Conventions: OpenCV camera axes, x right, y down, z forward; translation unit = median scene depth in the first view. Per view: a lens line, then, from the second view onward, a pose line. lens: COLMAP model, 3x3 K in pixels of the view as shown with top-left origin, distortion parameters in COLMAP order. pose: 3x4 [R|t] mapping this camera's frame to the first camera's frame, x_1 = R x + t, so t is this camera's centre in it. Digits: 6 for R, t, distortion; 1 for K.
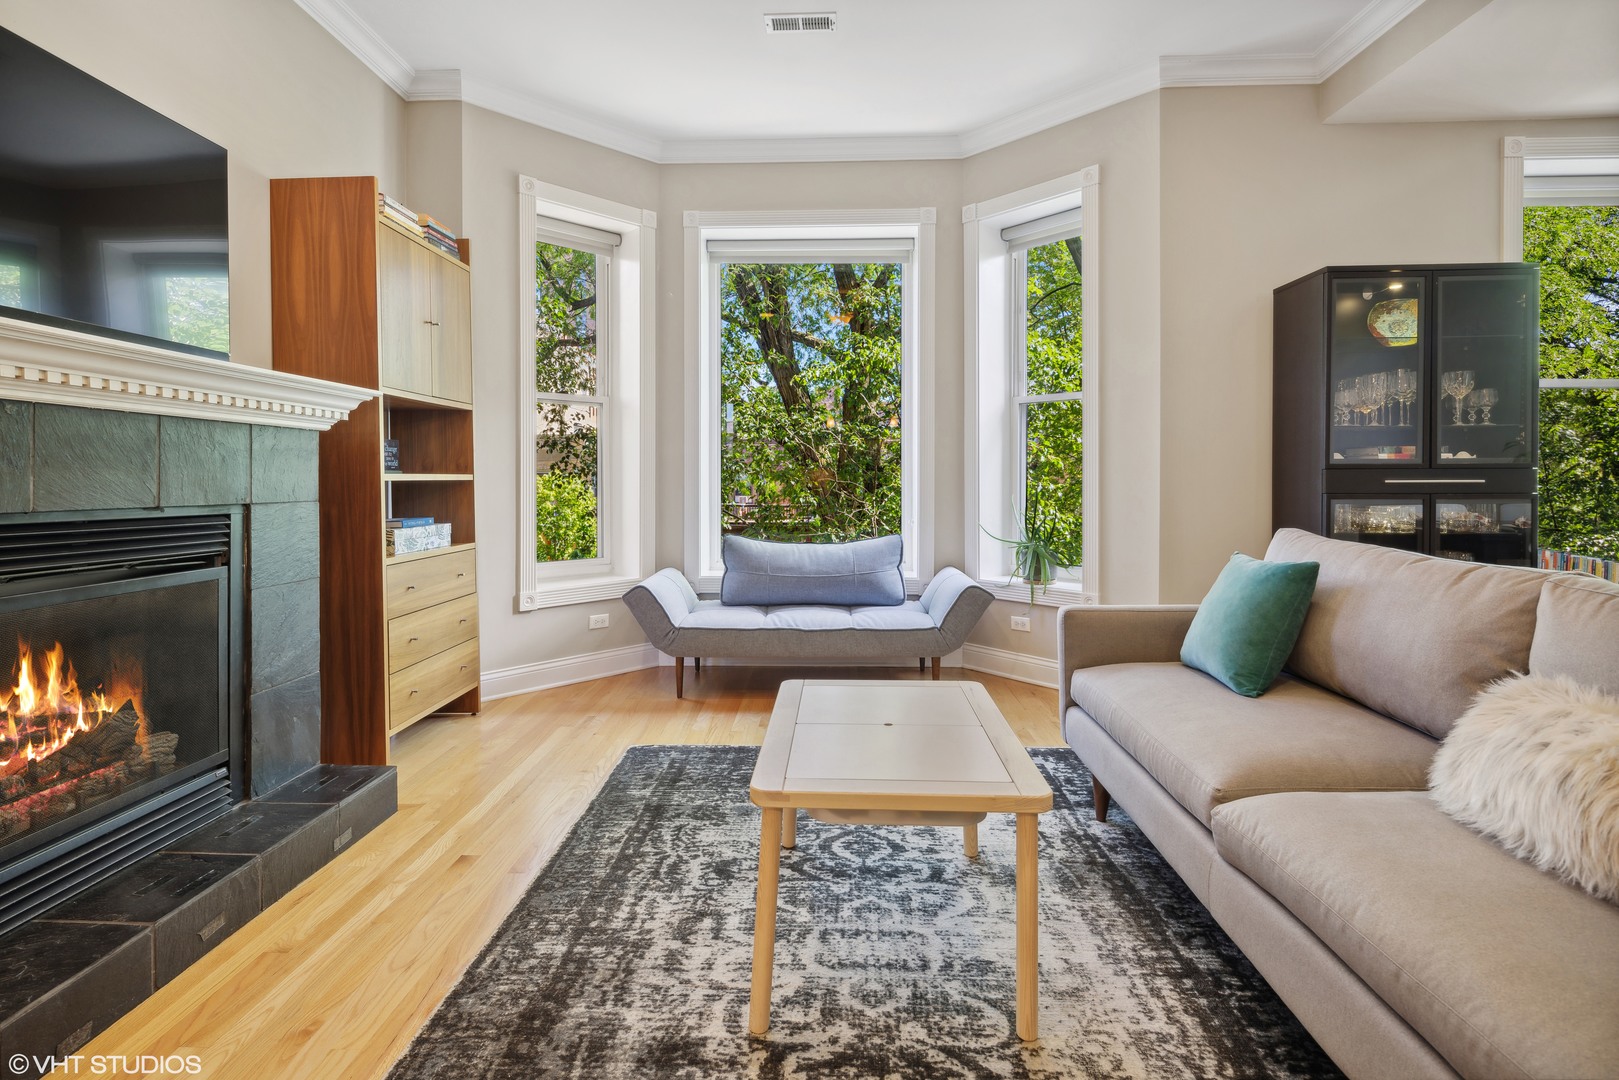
lens RADIAL K [[801.3, 0, 798.7], [0, 801.3, 476.3], [0, 0, 1]] dist [0.015511, -0.005306]
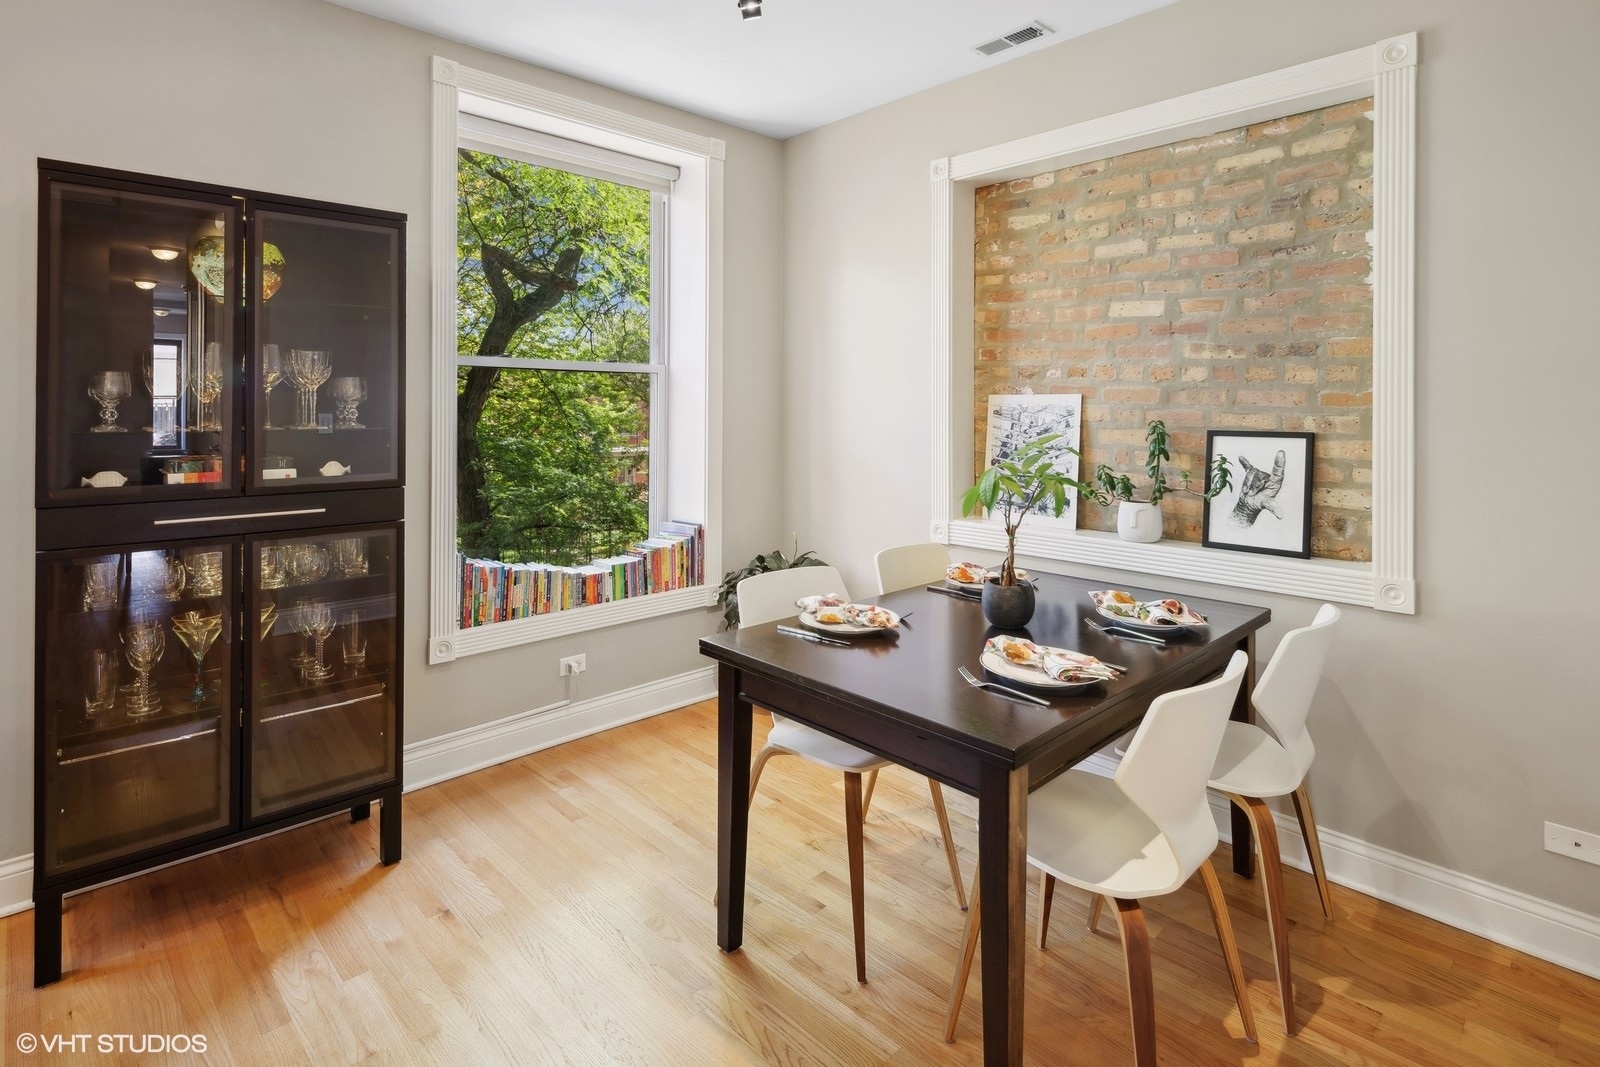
lens RADIAL K [[791.9, 0, 831.9], [0, 791.9, 398.5], [0, 0, 1]] dist [0.015511, -0.005306]
pose [[0.682902, 0.009189, 0.730452, 0.728443], [-0.007059, 0.999957, -0.005980, -0.102774], [-0.730476, -0.001073, 0.682938, 0.225506]]
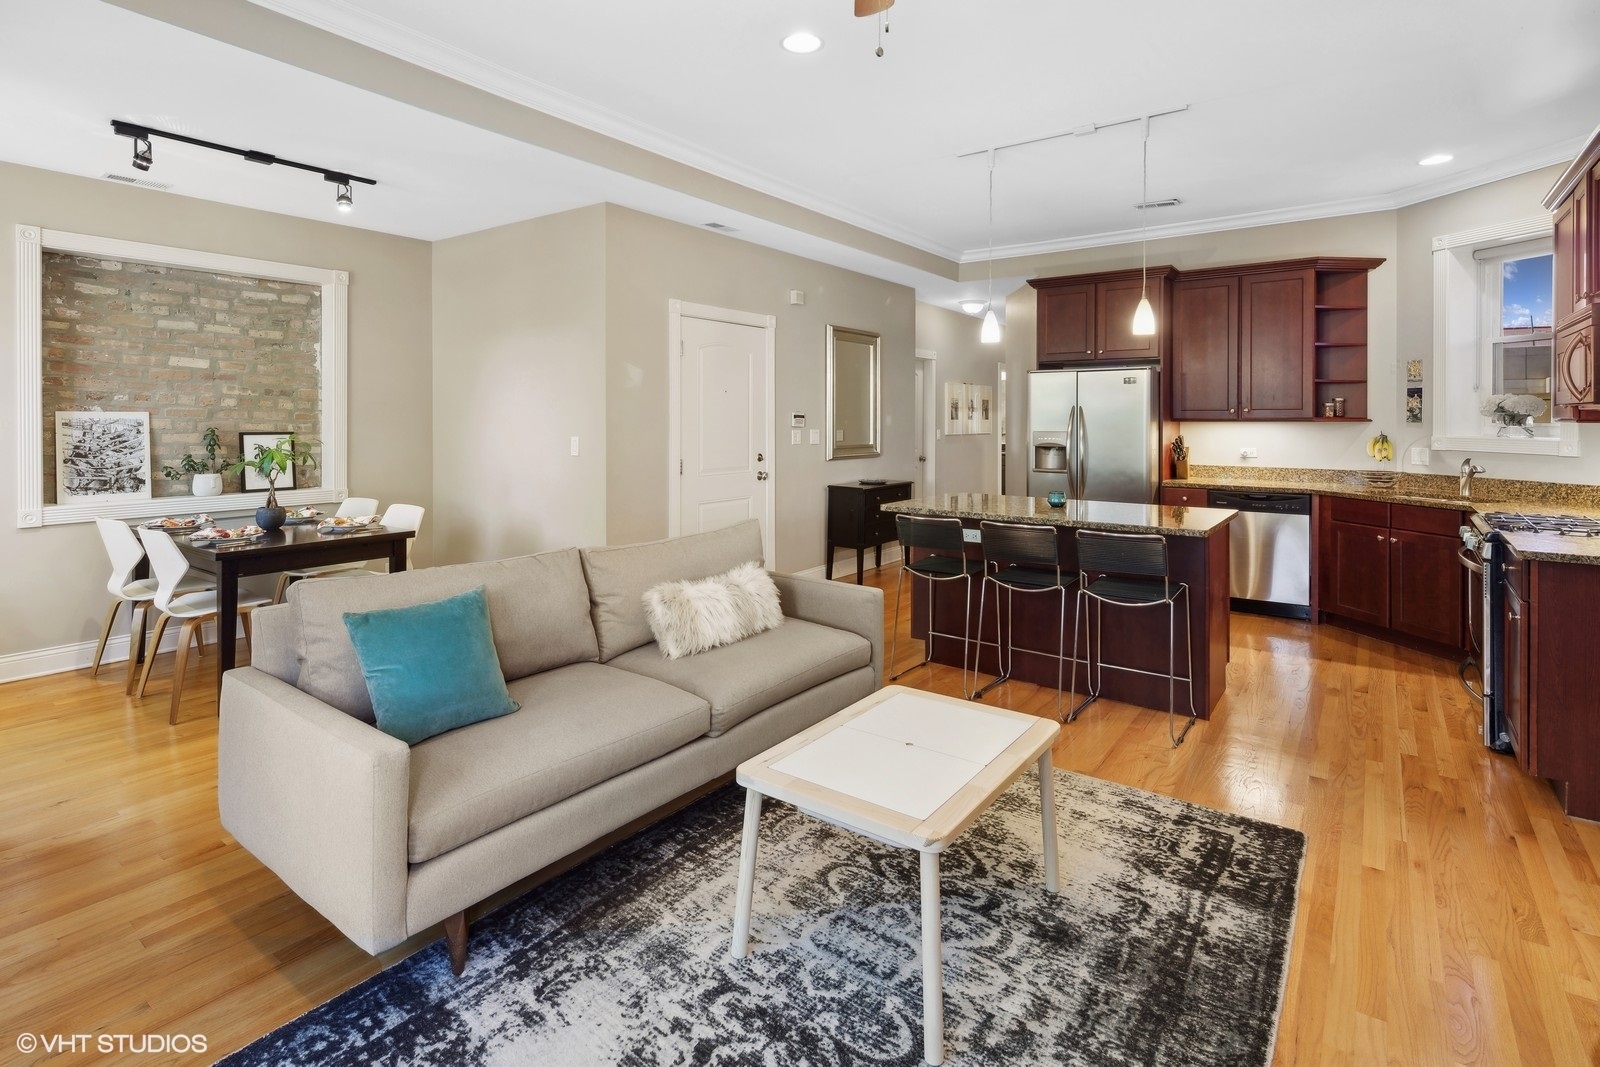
lens RADIAL K [[791.9, 0, 786.1], [0, 791.9, 420.4], [0, 0, 1]] dist [0.015511, -0.005306]
pose [[-0.824982, -0.004426, 0.565142, -0.301508], [-0.005471, 0.999985, -0.000154, -0.107107], [-0.565133, -0.003219, -0.824994, 1.318112]]
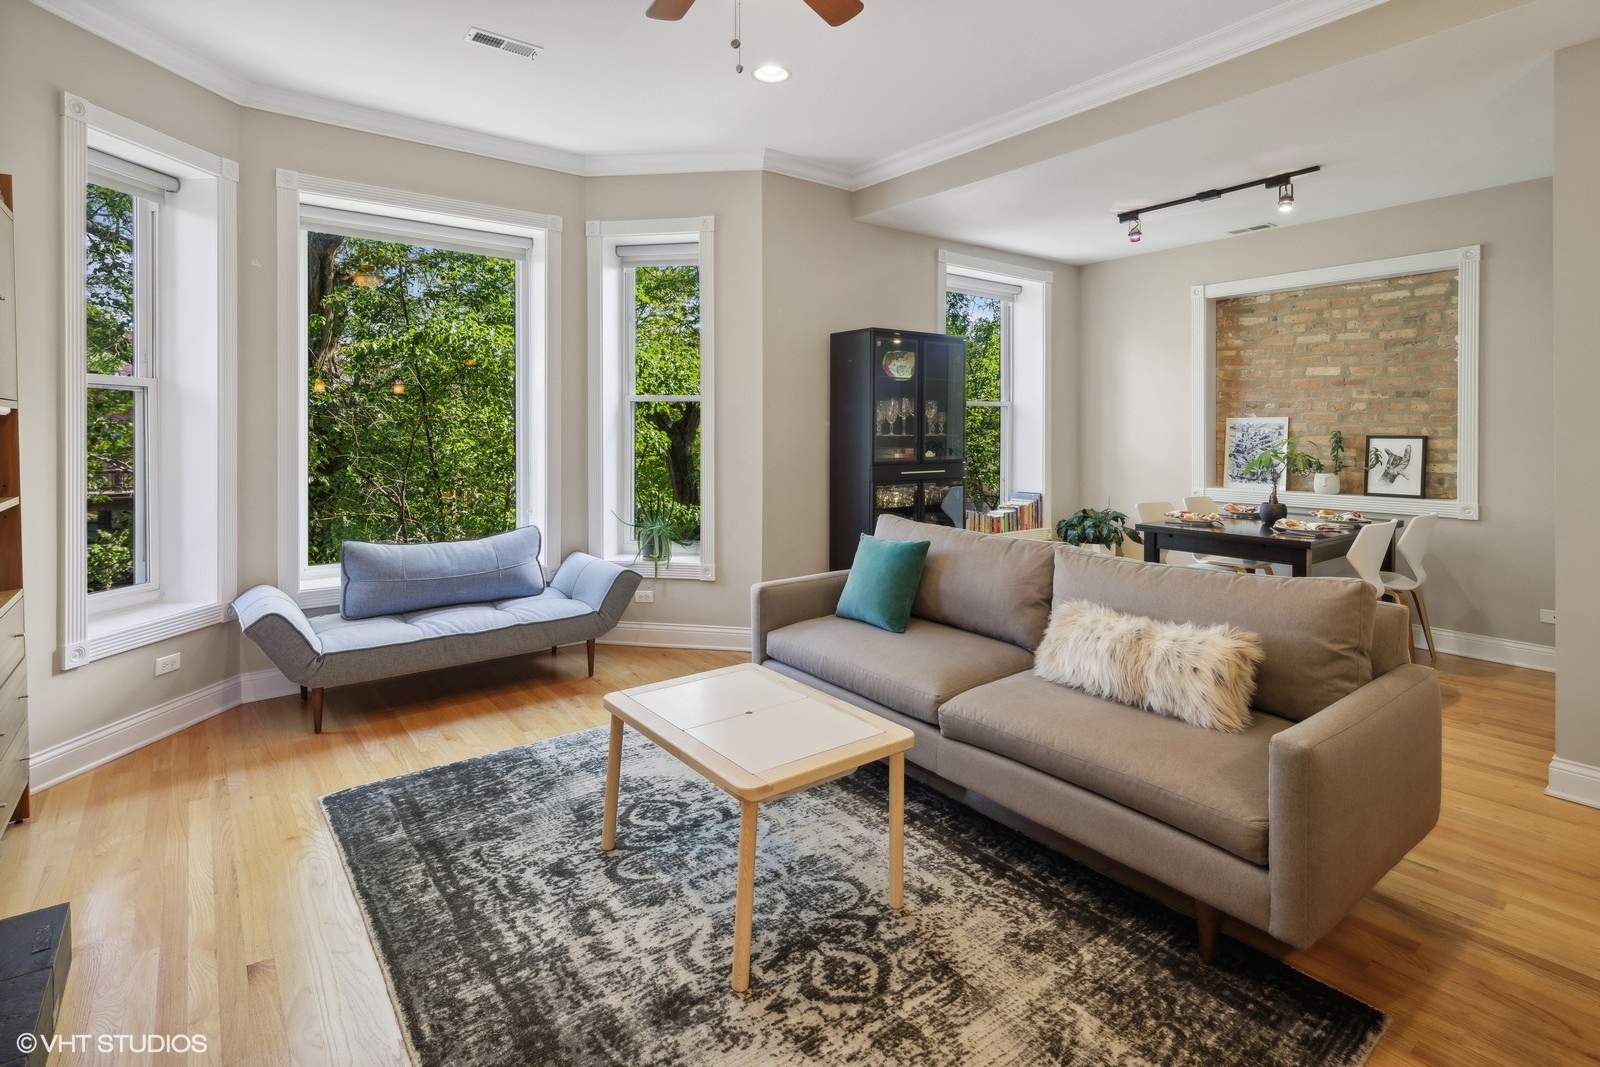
lens RADIAL K [[791.9, 0, 800.0], [0, 791.9, 430.7], [0, 0, 1]] dist [0.015511, -0.005306]
pose [[0.769983, -0.000454, 0.638065, -0.421014], [-0.002087, 0.999993, 0.003231, -0.088215], [-0.638061, -0.003820, 0.769976, -0.028610]]
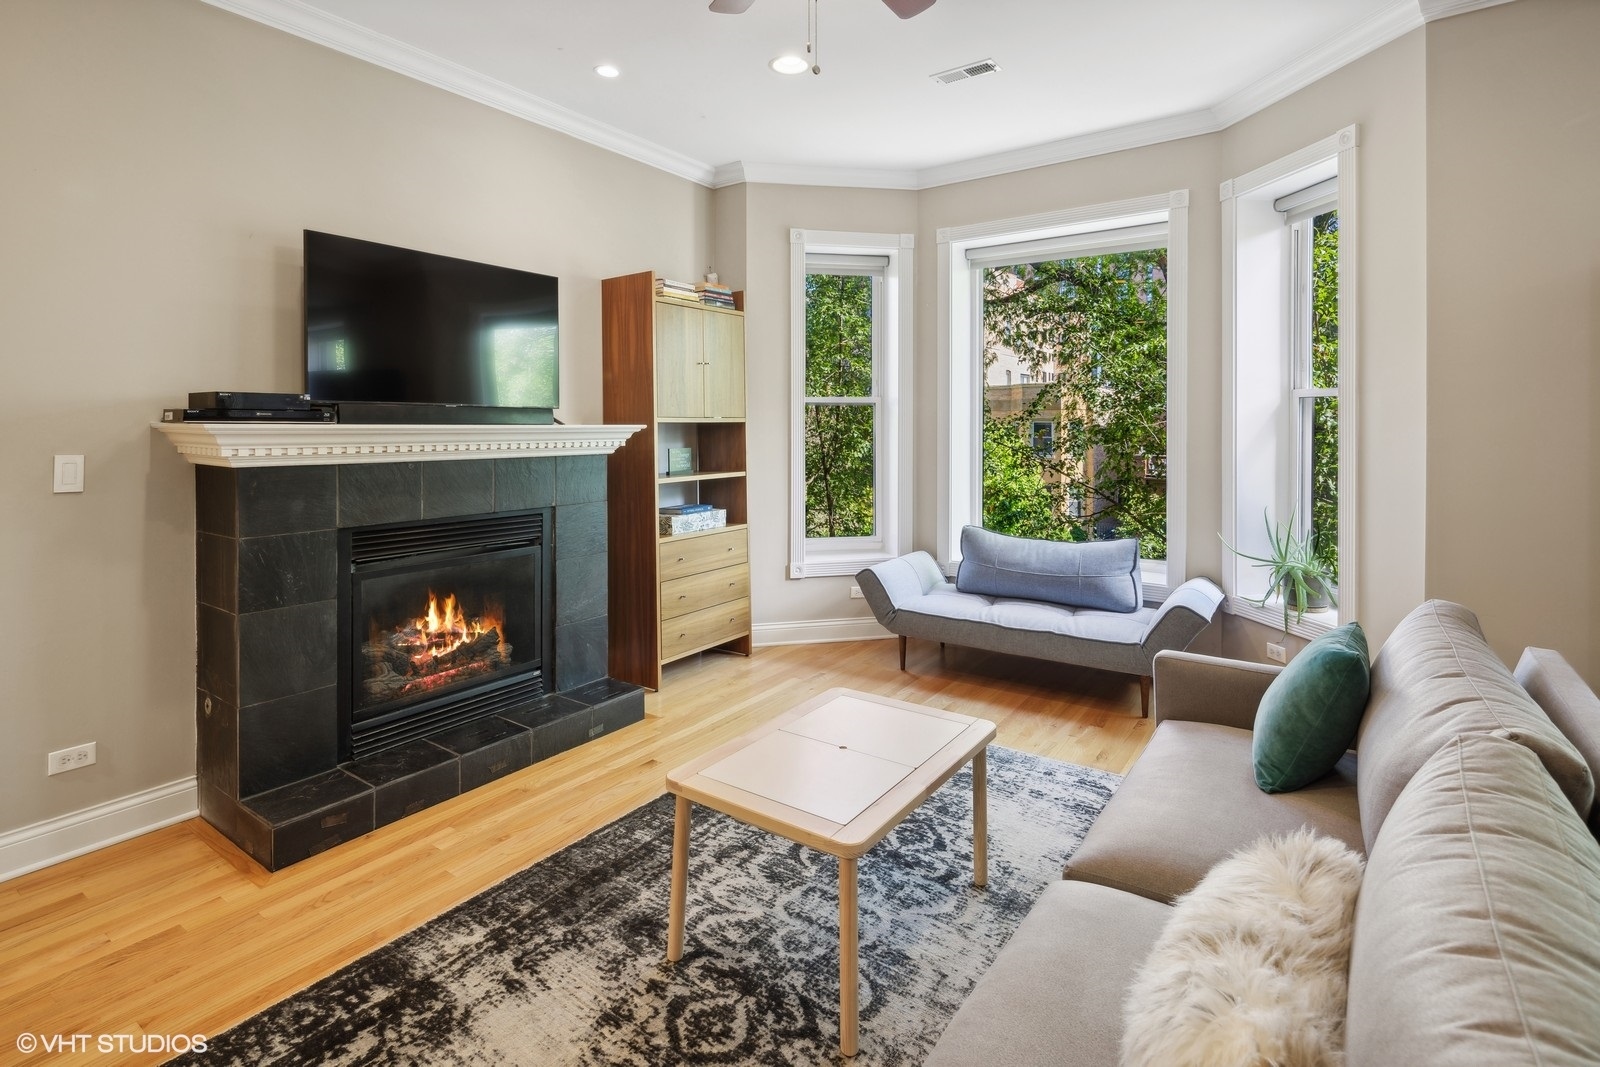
lens RADIAL K [[778.1, 0, 785.2], [0, 778.1, 427.4], [0, 0, 1]] dist [0.002482, 0.001961]
pose [[0.832696, 0.001390, -0.553728, 0.456831], [0.004411, 0.999948, 0.009143, -0.112509], [0.553713, -0.010056, 0.832647, -0.019077]]
